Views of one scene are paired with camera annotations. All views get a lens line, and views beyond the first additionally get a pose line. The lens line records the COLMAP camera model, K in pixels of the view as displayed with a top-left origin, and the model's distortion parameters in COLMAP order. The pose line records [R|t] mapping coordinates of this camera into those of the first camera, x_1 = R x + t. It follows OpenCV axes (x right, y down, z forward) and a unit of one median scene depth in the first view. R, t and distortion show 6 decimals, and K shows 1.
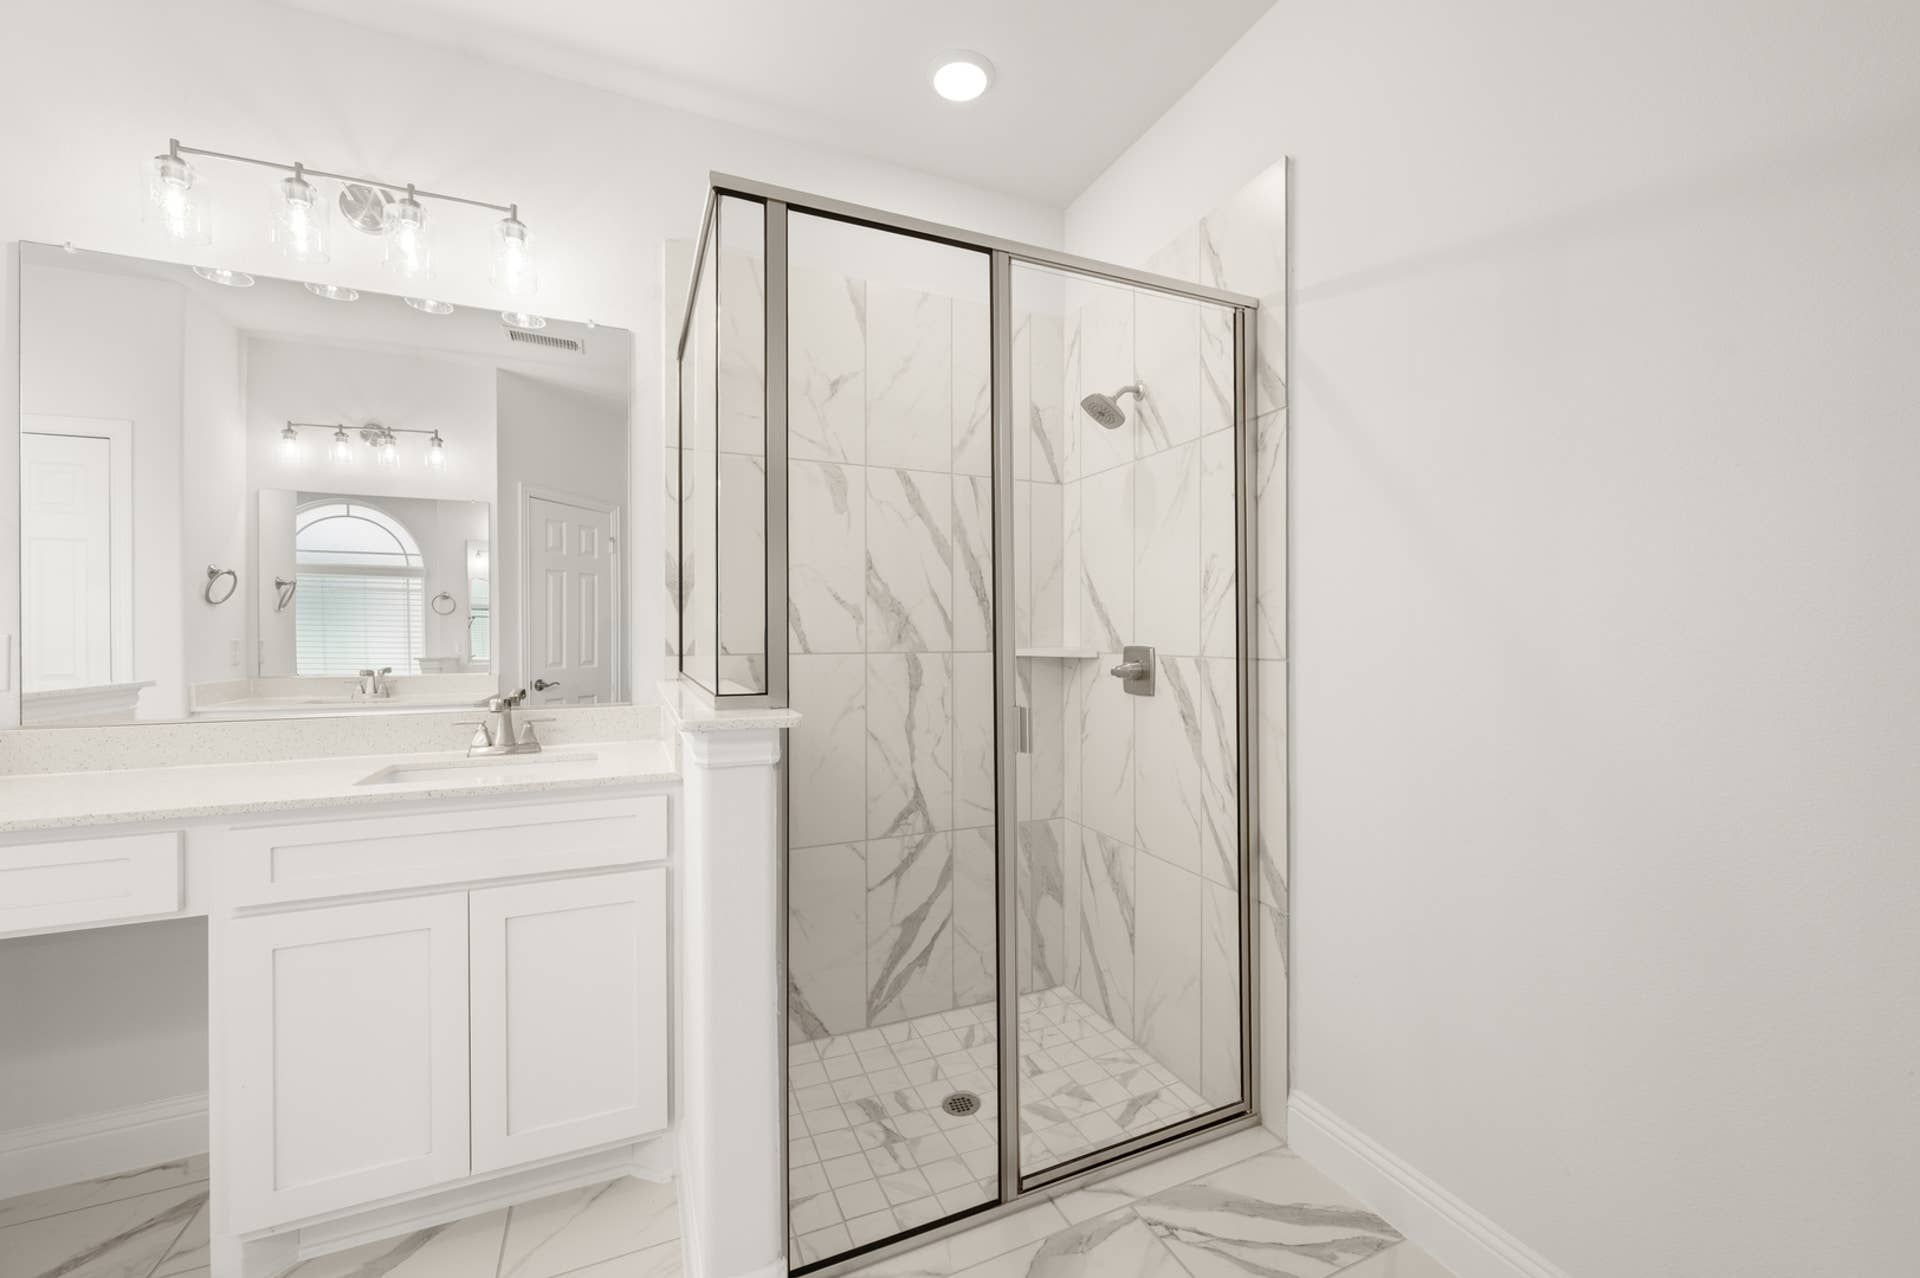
lens RADIAL K [[762.4, 0, 963.7], [0, 762.4, 634.6], [0, 0, 1]] dist [0.001524, 0.000289]
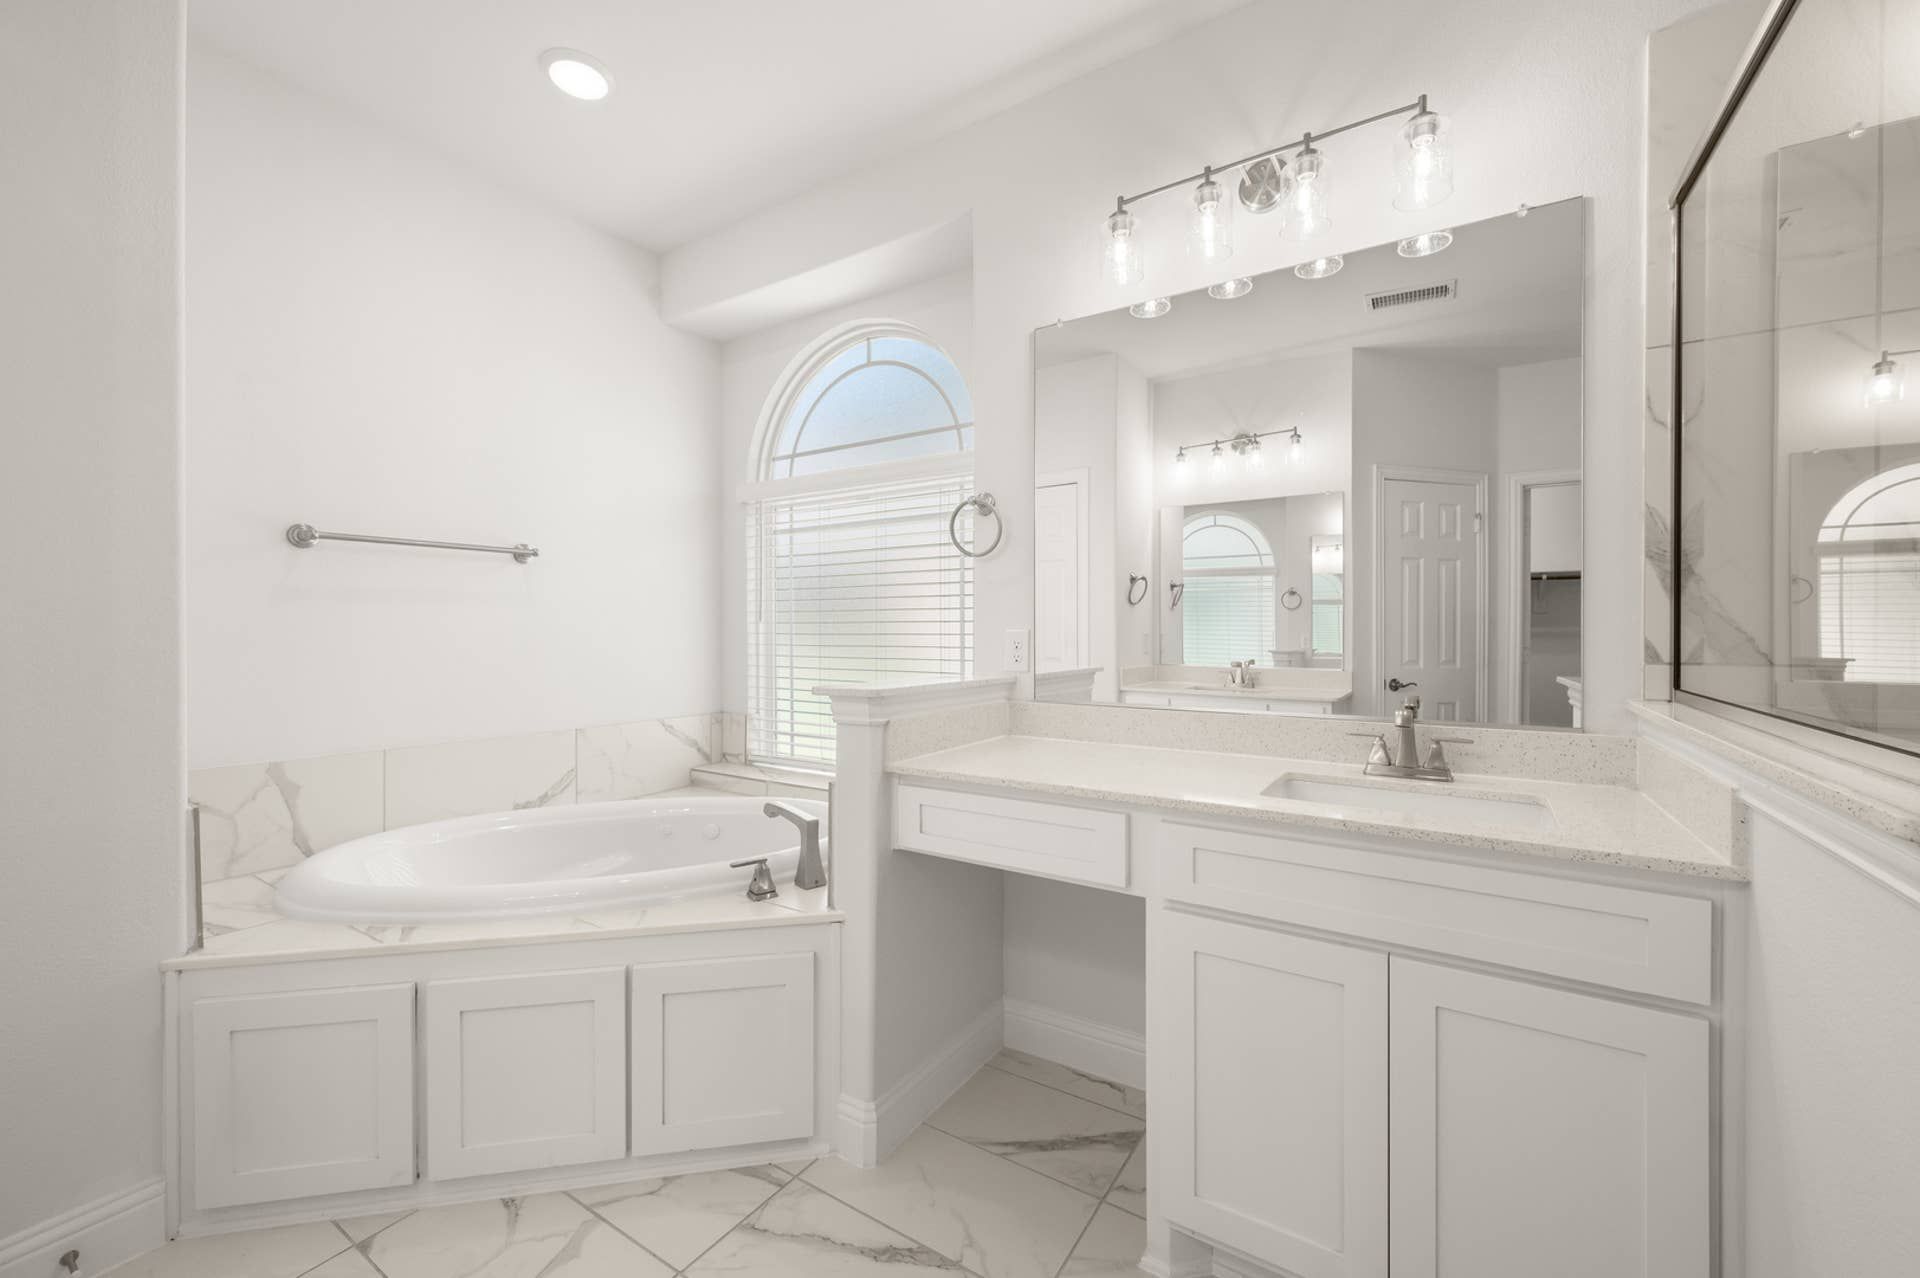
lens RADIAL K [[762.4, 0, 963.7], [0, 762.4, 634.6], [0, 0, 1]] dist [0.001524, 0.000289]
pose [[0.553168, 0.007466, -0.833036, -0.164851], [-0.000229, 0.999961, 0.008810, -0.003054], [0.833070, -0.004683, 0.553148, 0.136352]]
